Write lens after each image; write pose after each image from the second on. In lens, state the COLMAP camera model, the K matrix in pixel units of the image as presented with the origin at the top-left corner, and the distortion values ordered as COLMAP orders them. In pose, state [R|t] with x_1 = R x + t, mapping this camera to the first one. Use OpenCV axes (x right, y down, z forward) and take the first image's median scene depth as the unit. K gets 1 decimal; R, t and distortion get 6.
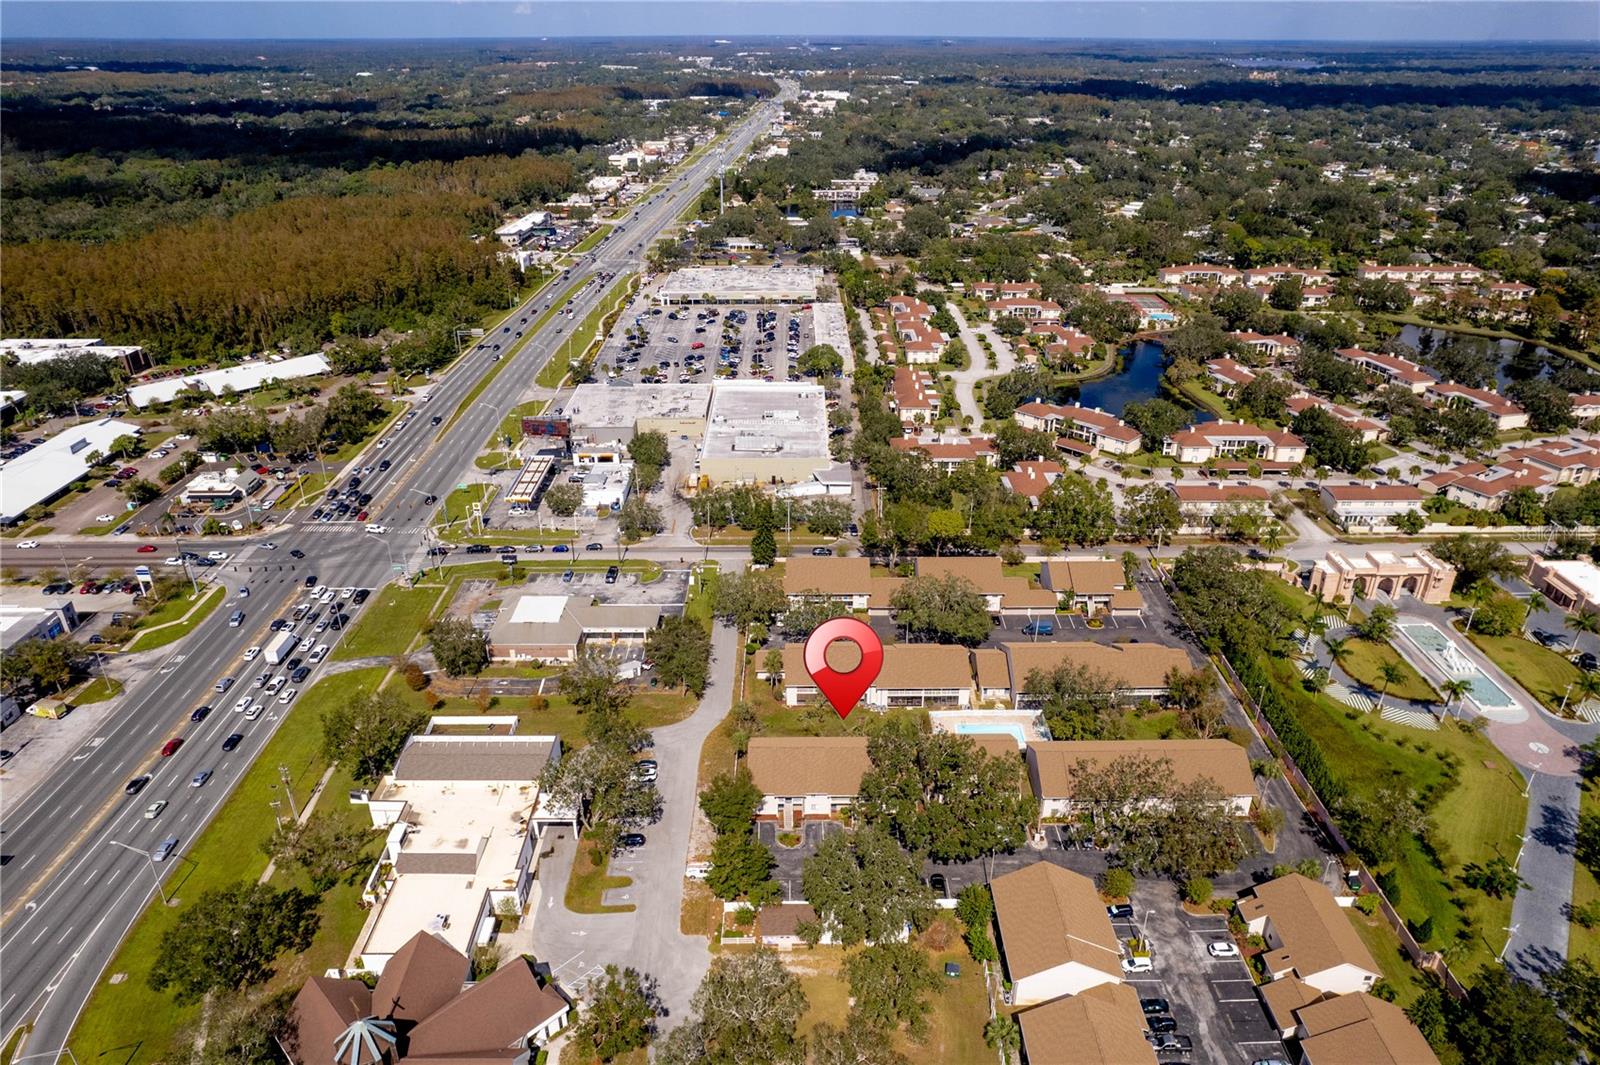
lens RADIAL K [[1028.7, 0, 800.0], [0, 1028.7, 532.5], [0, 0, 1]] dist [-0.090200, 0.070475]
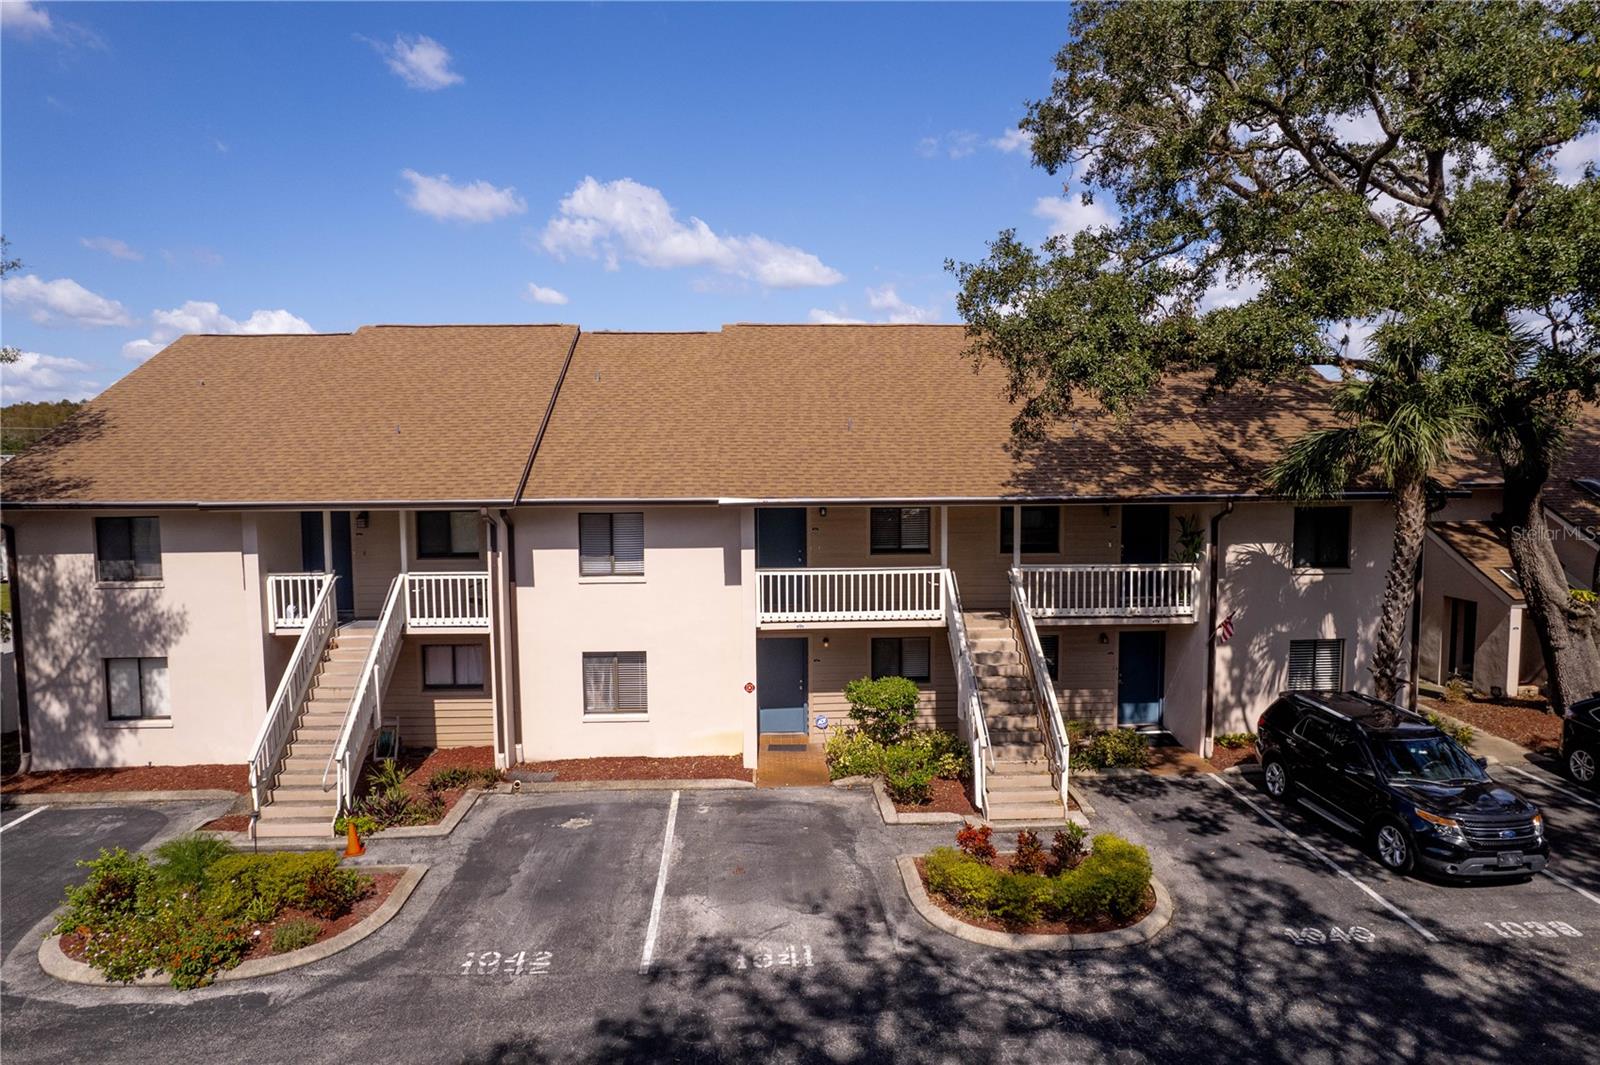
lens RADIAL K [[997.1, 0, 800.0], [0, 997.1, 532.5], [0, 0, 1]] dist [-0.086299, 0.062033]
pose [[0.998519, -0.011593, 0.053155, 0.022599], [0.030095, 0.931638, -0.362139, 0.228034], [-0.045323, 0.363202, 0.930607, 0.694739]]
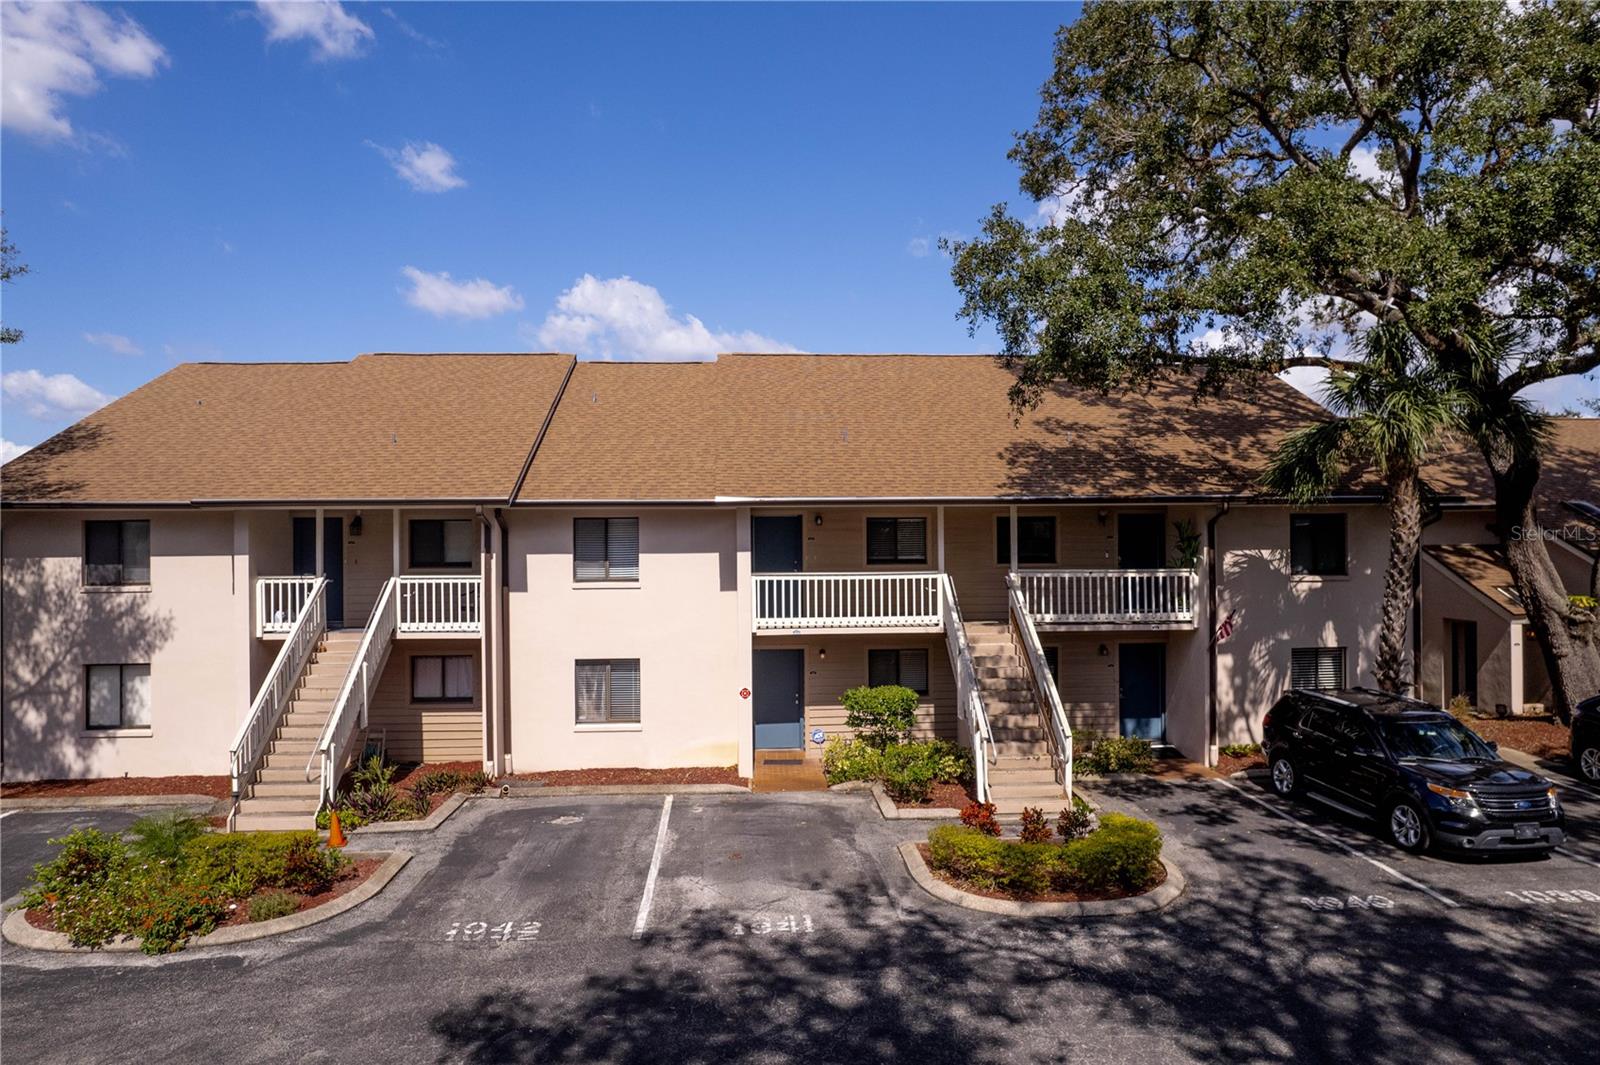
lens RADIAL K [[1003.4, 0, 800.0], [0, 1003.4, 532.5], [0, 0, 1]] dist [-0.088079, 0.062674]
pose [[0.998030, -0.008898, 0.062100, 0.022182], [0.035493, 0.896321, -0.441983, 0.234395], [-0.051728, 0.443316, 0.894871, 0.697419]]
